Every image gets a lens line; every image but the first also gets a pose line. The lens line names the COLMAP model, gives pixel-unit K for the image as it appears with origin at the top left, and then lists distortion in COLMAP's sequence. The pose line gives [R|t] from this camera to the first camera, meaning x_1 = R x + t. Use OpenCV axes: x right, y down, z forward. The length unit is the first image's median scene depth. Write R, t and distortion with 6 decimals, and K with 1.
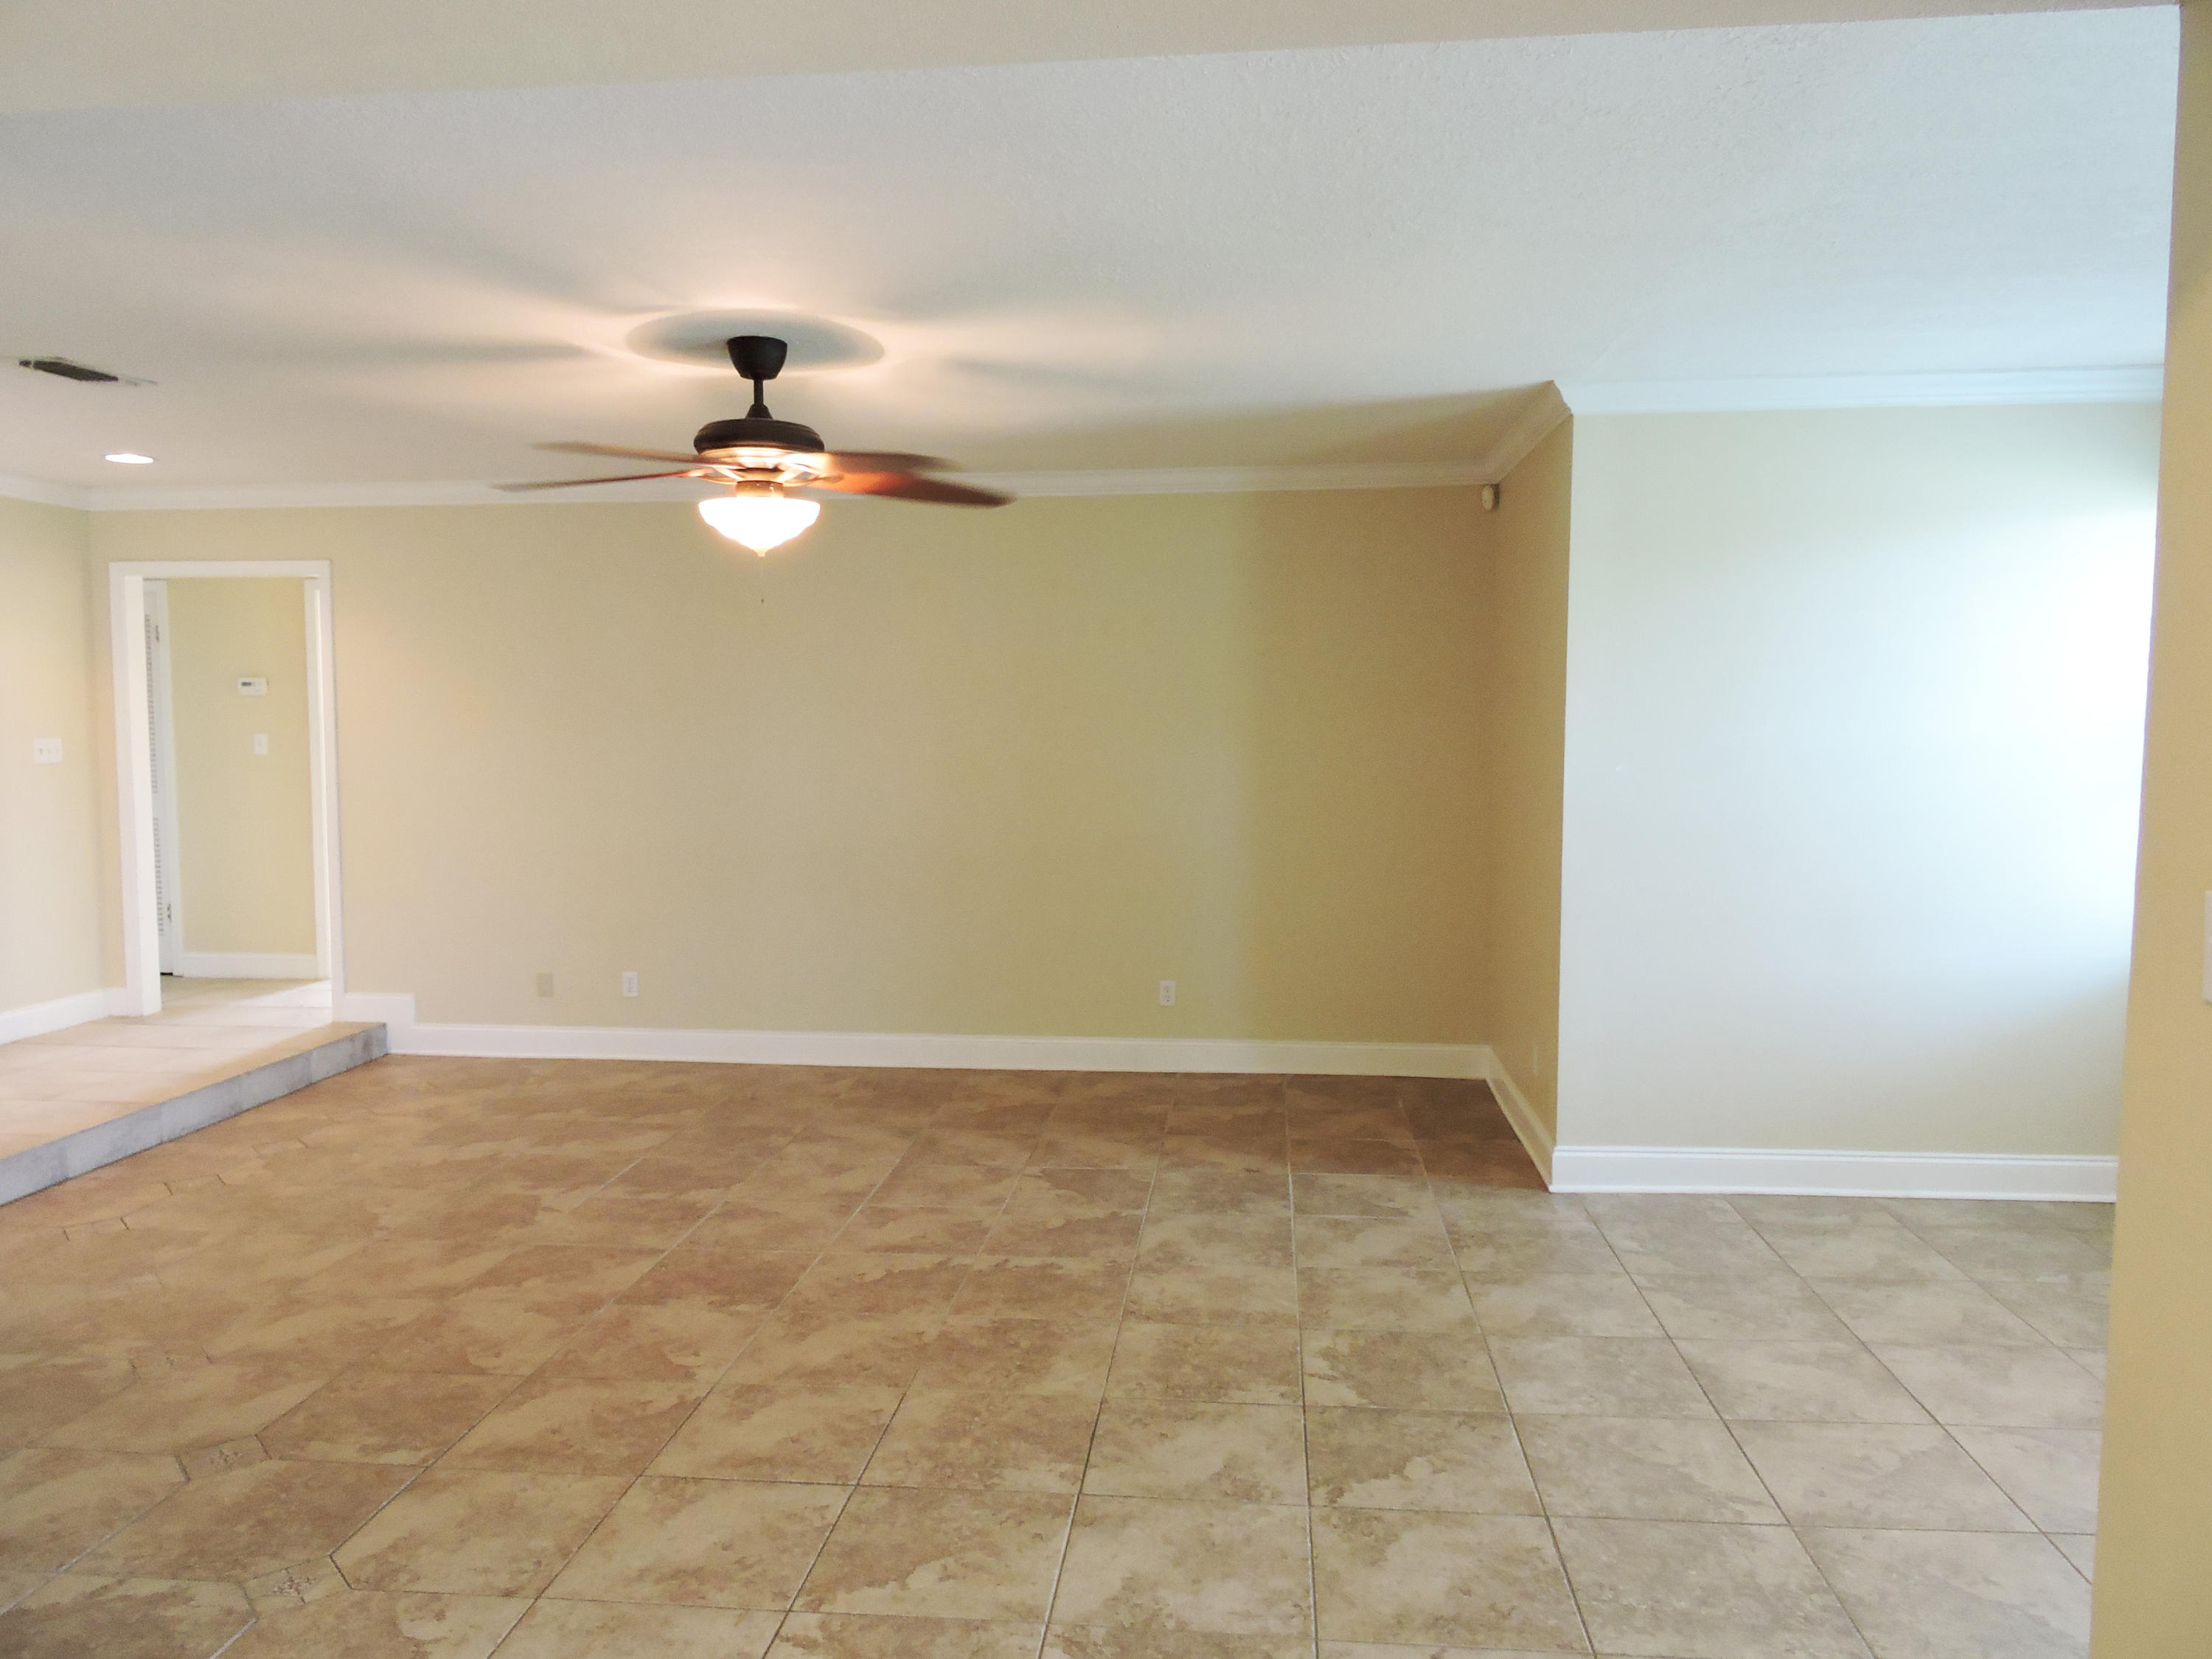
lens RADIAL K [[1568.4, 0, 1101.7], [0, 1568.4, 832.4], [0, 0, 1]] dist [-0.002275, -0.004985]
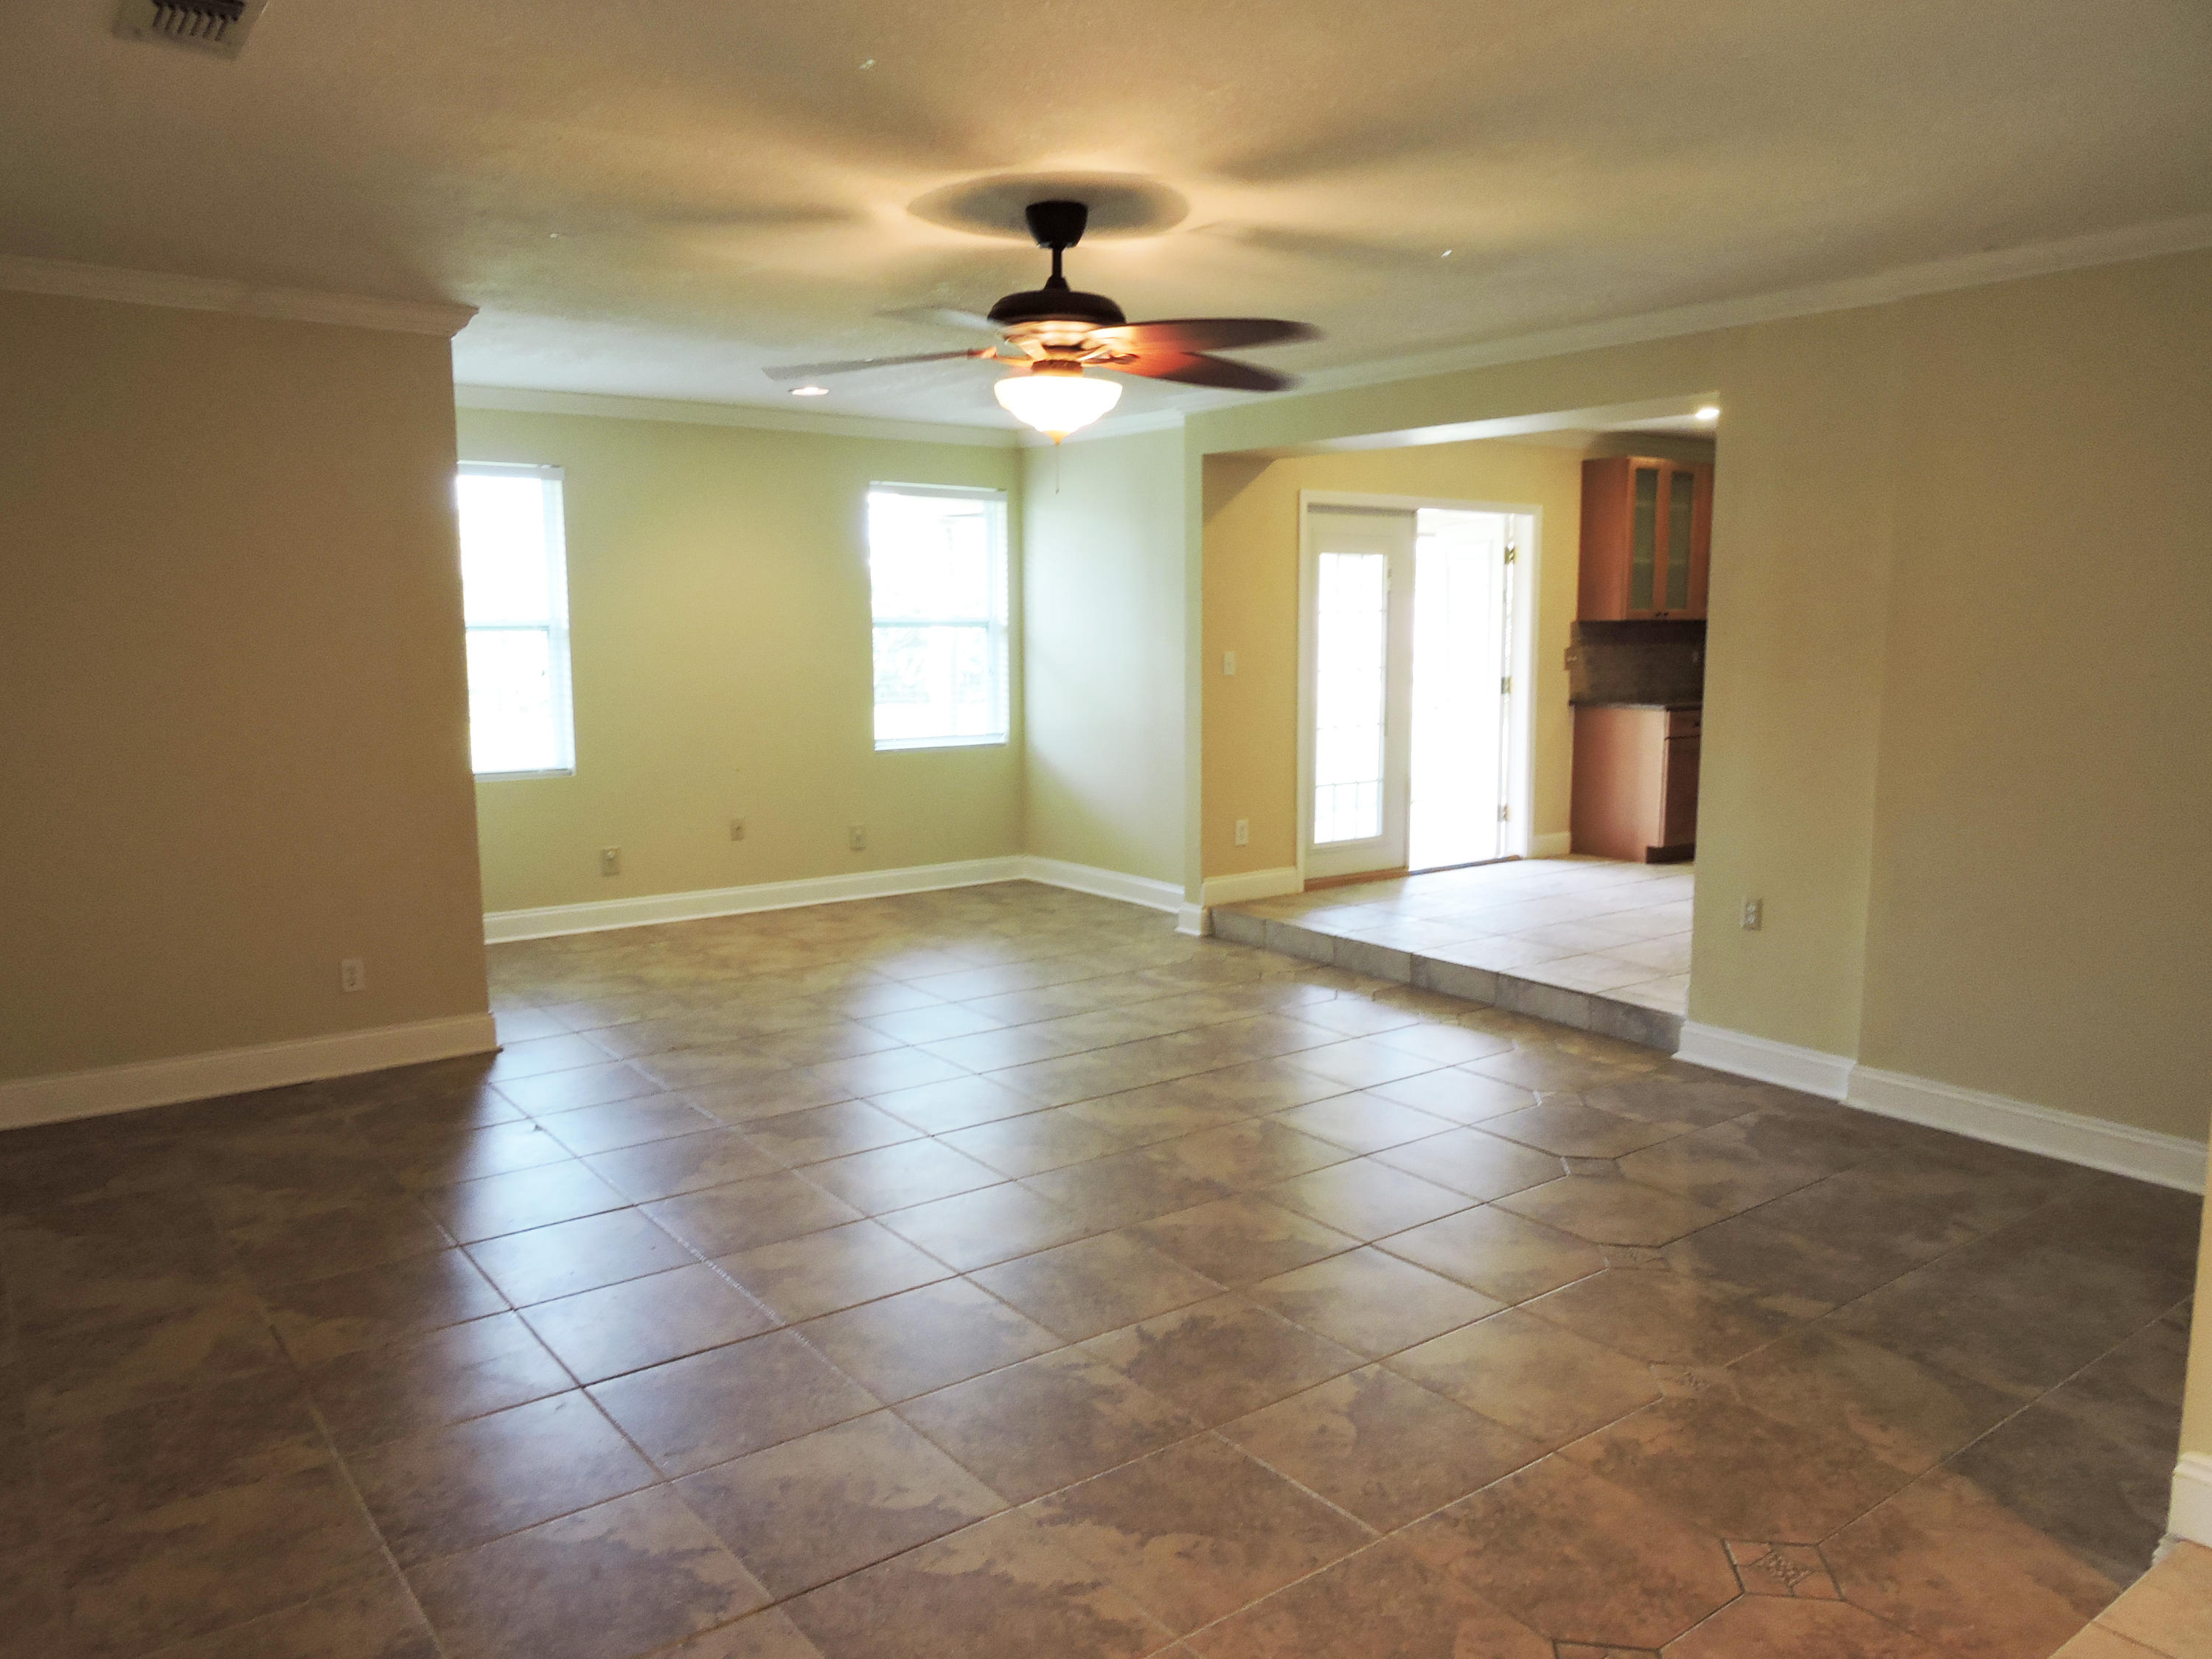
lens RADIAL K [[1568.4, 0, 1101.7], [0, 1568.4, 832.4], [0, 0, 1]] dist [-0.002275, -0.004985]
pose [[-0.674400, -0.101025, 0.731423, -0.940319], [0.055709, 0.980810, 0.186837, -0.124466], [-0.736262, 0.166750, -0.655830, 1.633417]]
